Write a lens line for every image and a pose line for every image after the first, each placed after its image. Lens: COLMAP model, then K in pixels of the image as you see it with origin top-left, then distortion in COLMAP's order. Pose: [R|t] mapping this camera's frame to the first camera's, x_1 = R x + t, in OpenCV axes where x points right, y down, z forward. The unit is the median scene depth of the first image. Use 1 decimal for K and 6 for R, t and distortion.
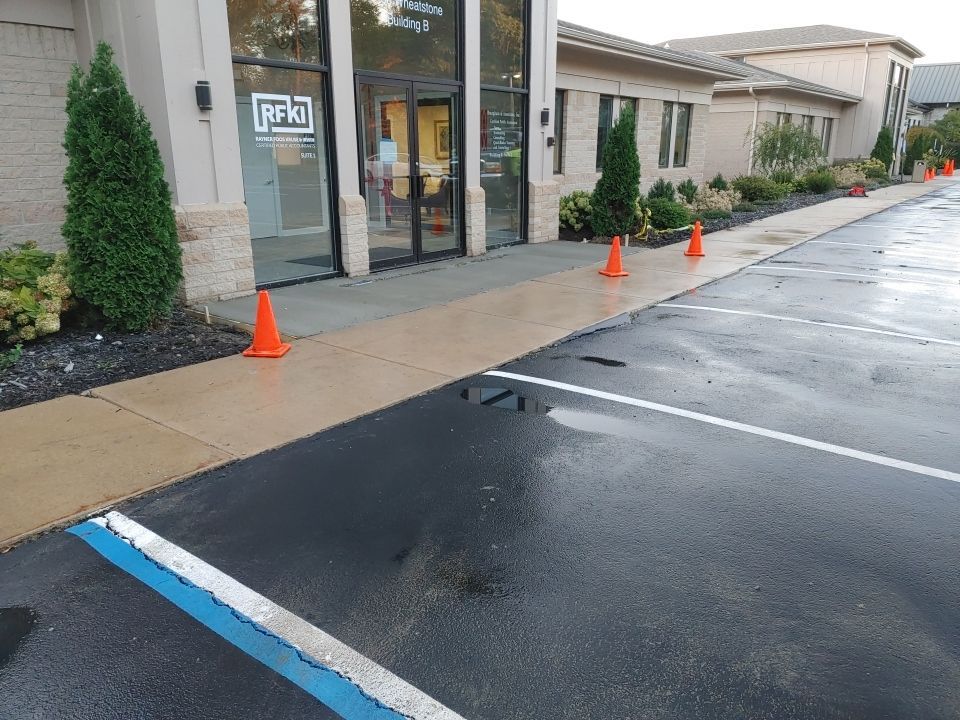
lens RADIAL K [[708.3, 0, 477.2], [0, 708.3, 361.7], [0, 0, 1]] dist [-0.004426, -0.002815]
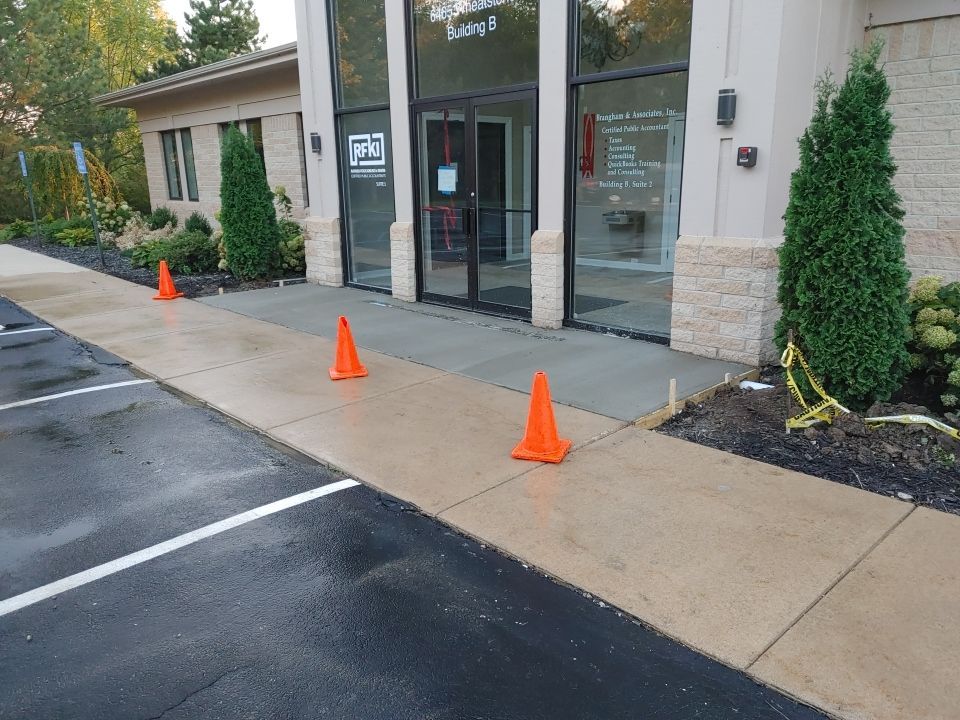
lens RADIAL K [[708.3, 0, 478.4], [0, 708.3, 360.2], [0, 0, 1]] dist [-0.004426, -0.002815]
pose [[-0.151995, 0.265675, -0.952006, 0.923886], [-0.254806, 0.920106, 0.297454, -0.421725], [0.954972, 0.287788, -0.072156, 1.352229]]
